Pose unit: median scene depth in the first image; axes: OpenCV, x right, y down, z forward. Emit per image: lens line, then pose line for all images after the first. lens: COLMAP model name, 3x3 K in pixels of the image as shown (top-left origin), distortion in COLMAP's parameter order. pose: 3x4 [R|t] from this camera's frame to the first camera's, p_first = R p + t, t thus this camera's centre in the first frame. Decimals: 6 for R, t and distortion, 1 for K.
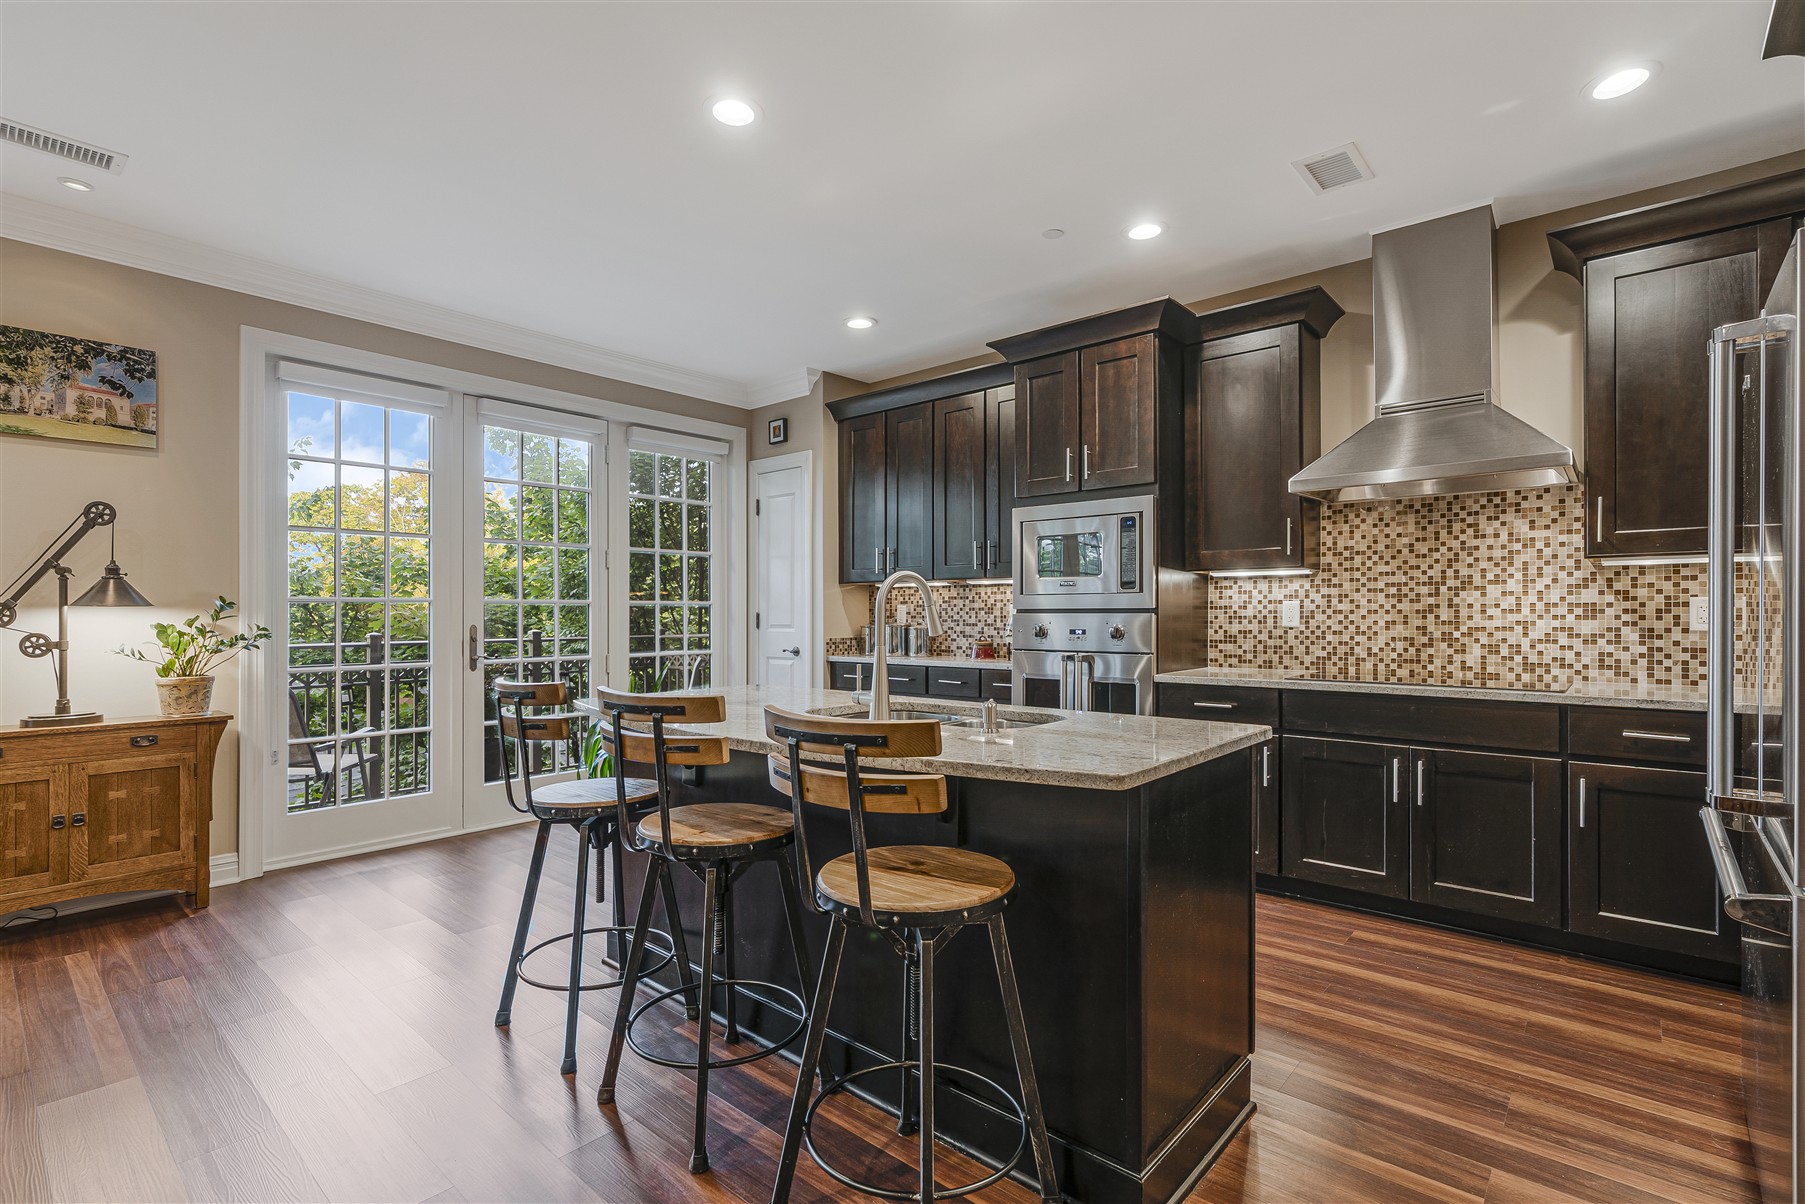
lens RADIAL K [[834.6, 0, 902.4], [0, 834.6, 608.4], [0, 0, 1]] dist [-0.001743, -0.000125]
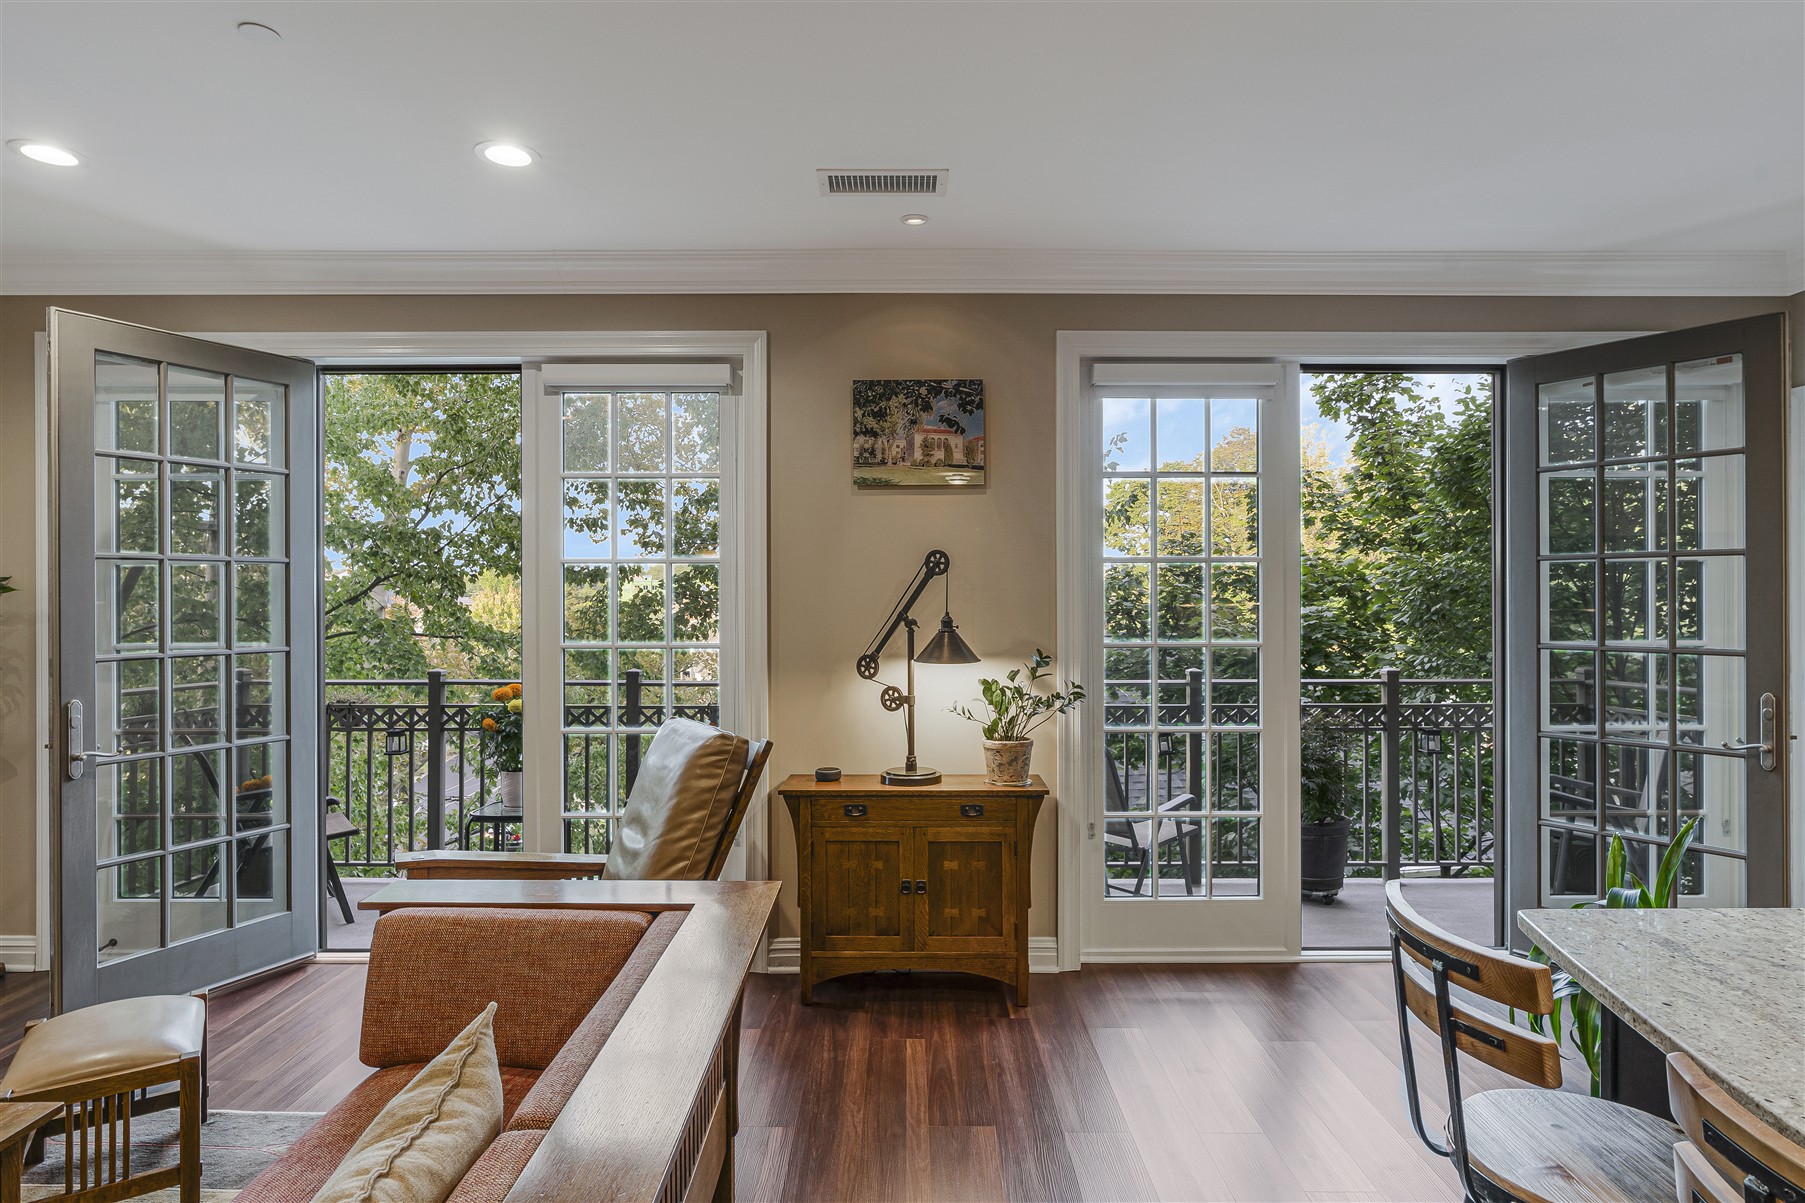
lens RADIAL K [[971.7, 0, 905.9], [0, 971.7, 595.2], [0, 0, 1]] dist [-0.006556, -0.001375]
pose [[0.657747, 0.001310, -0.753238, -0.150566], [0.006065, 0.999957, 0.007034, -0.081565], [0.753215, -0.009195, 0.657711, 0.238642]]
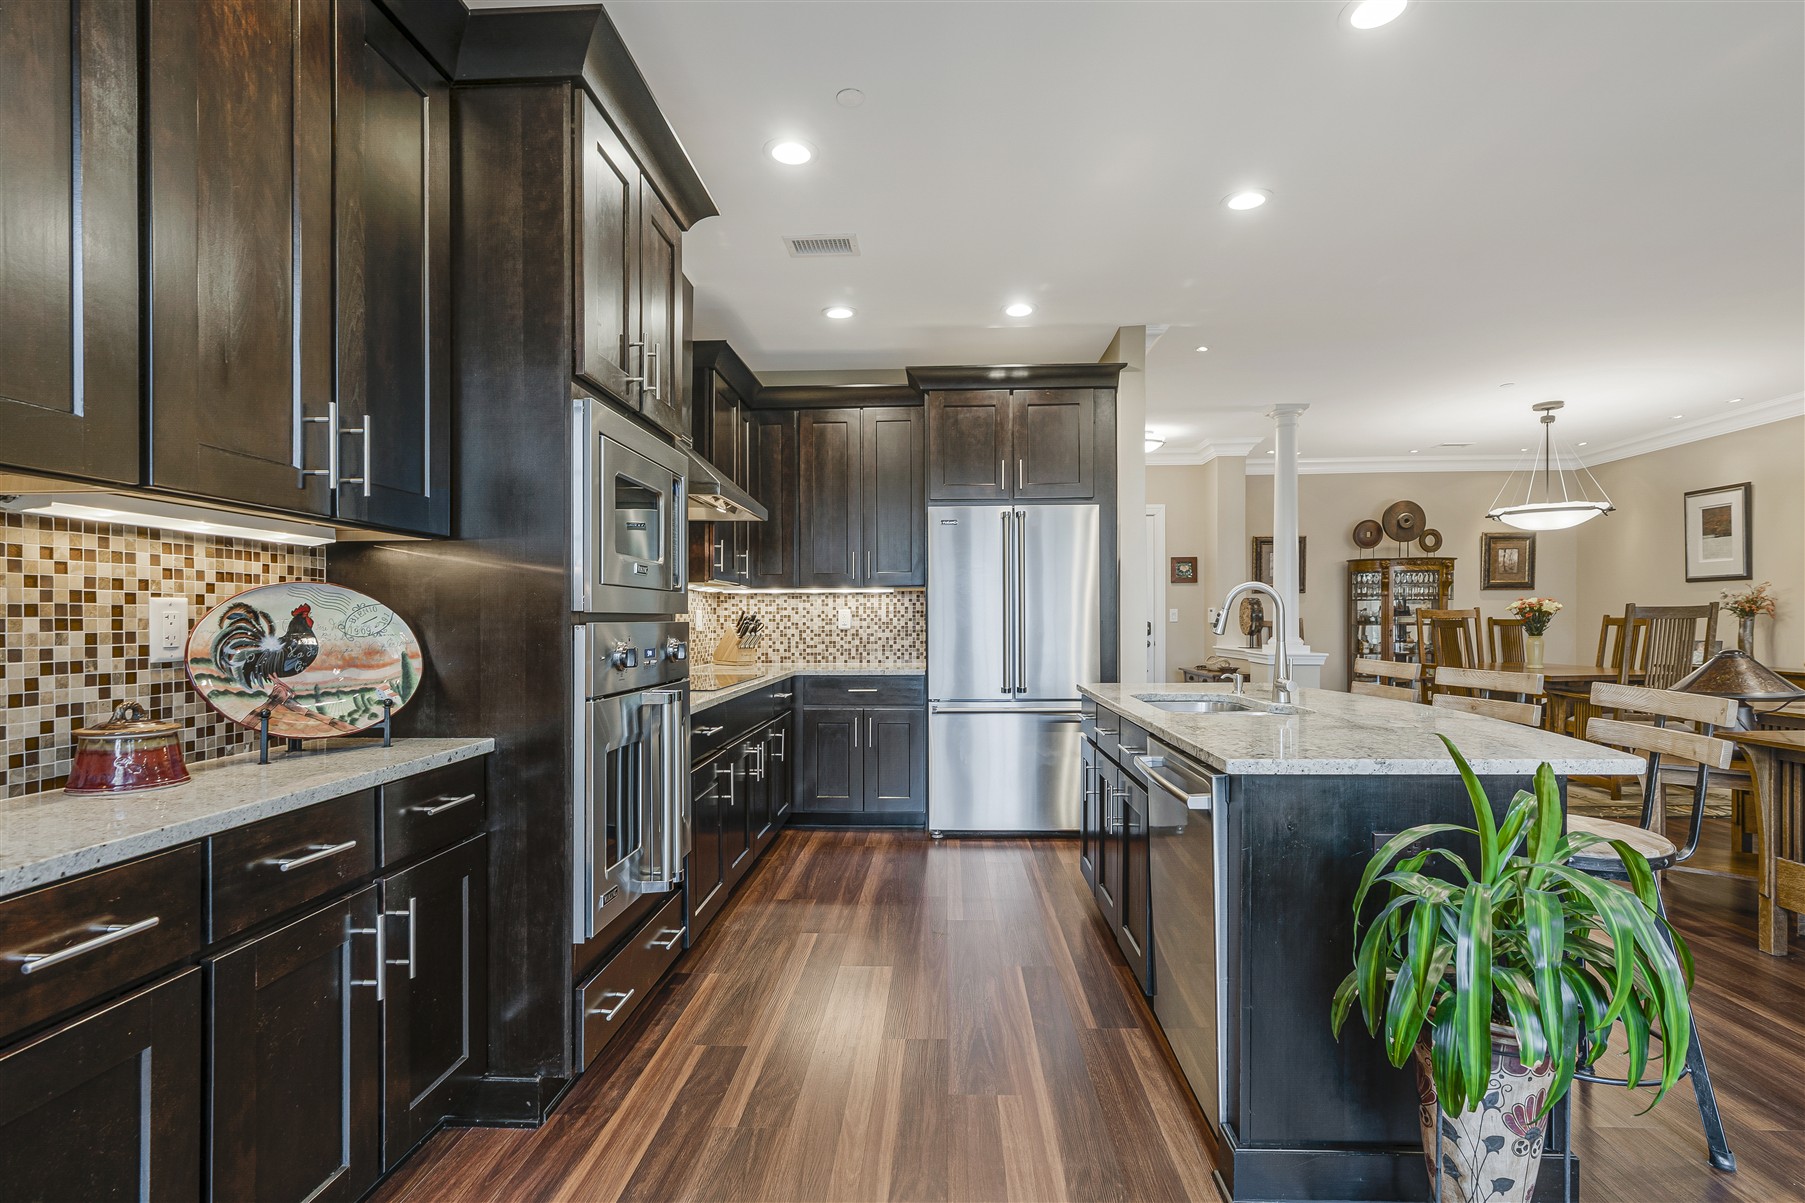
lens RADIAL K [[832.8, 0, 903.0], [0, 832.8, 638.7], [0, 0, 1]] dist [-0.017118, 0.000304]
pose [[-0.614582, -0.010226, 0.788787, -0.420301], [0.005865, 0.999829, 0.017531, 0.010456], [-0.788831, 0.015400, -0.614417, 1.432117]]
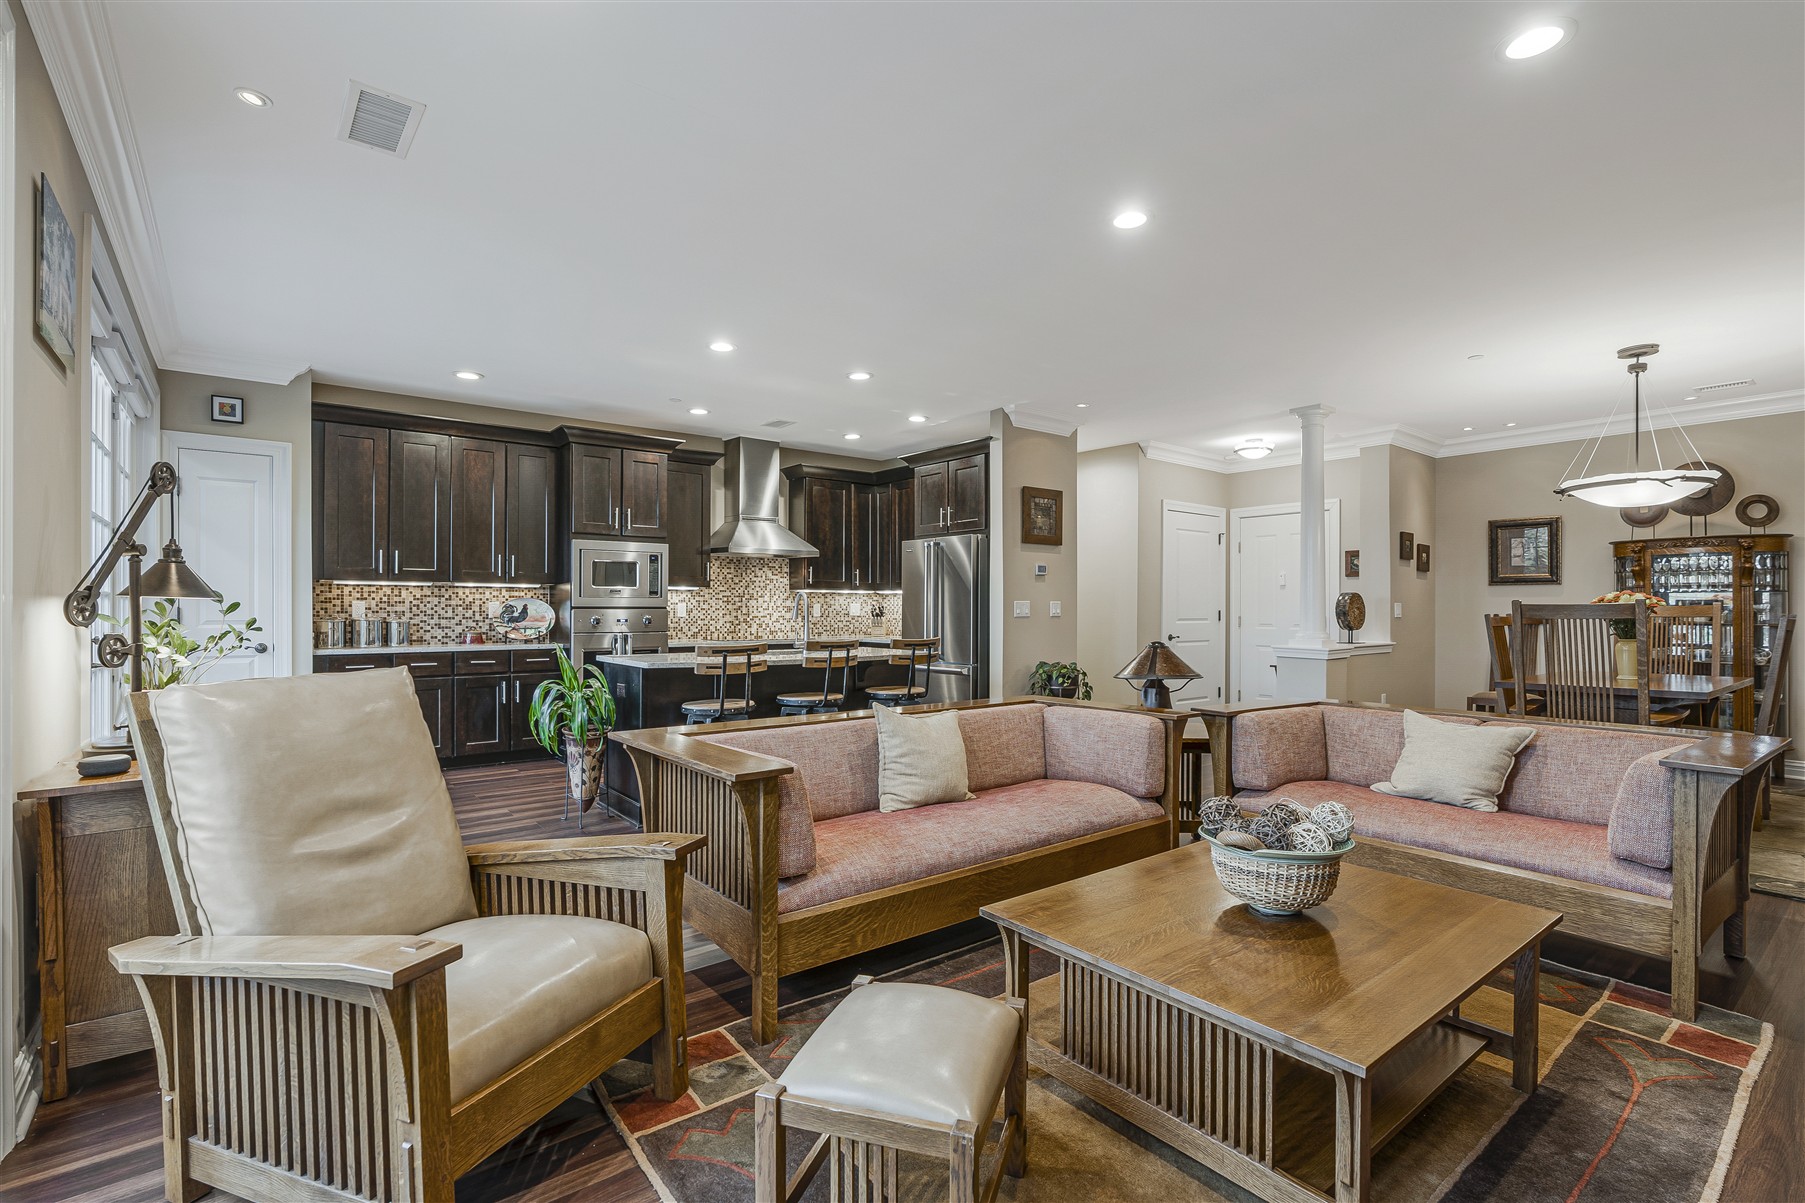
lens RADIAL K [[834.6, 0, 902.4], [0, 834.6, 607.9], [0, 0, 1]] dist [-0.001743, -0.000125]
pose [[0.189079, 0.003937, 0.981954, -1.533702], [-0.009323, 0.999954, -0.002214, 0.001368], [-0.981918, -0.008737, 0.189107, 0.169259]]
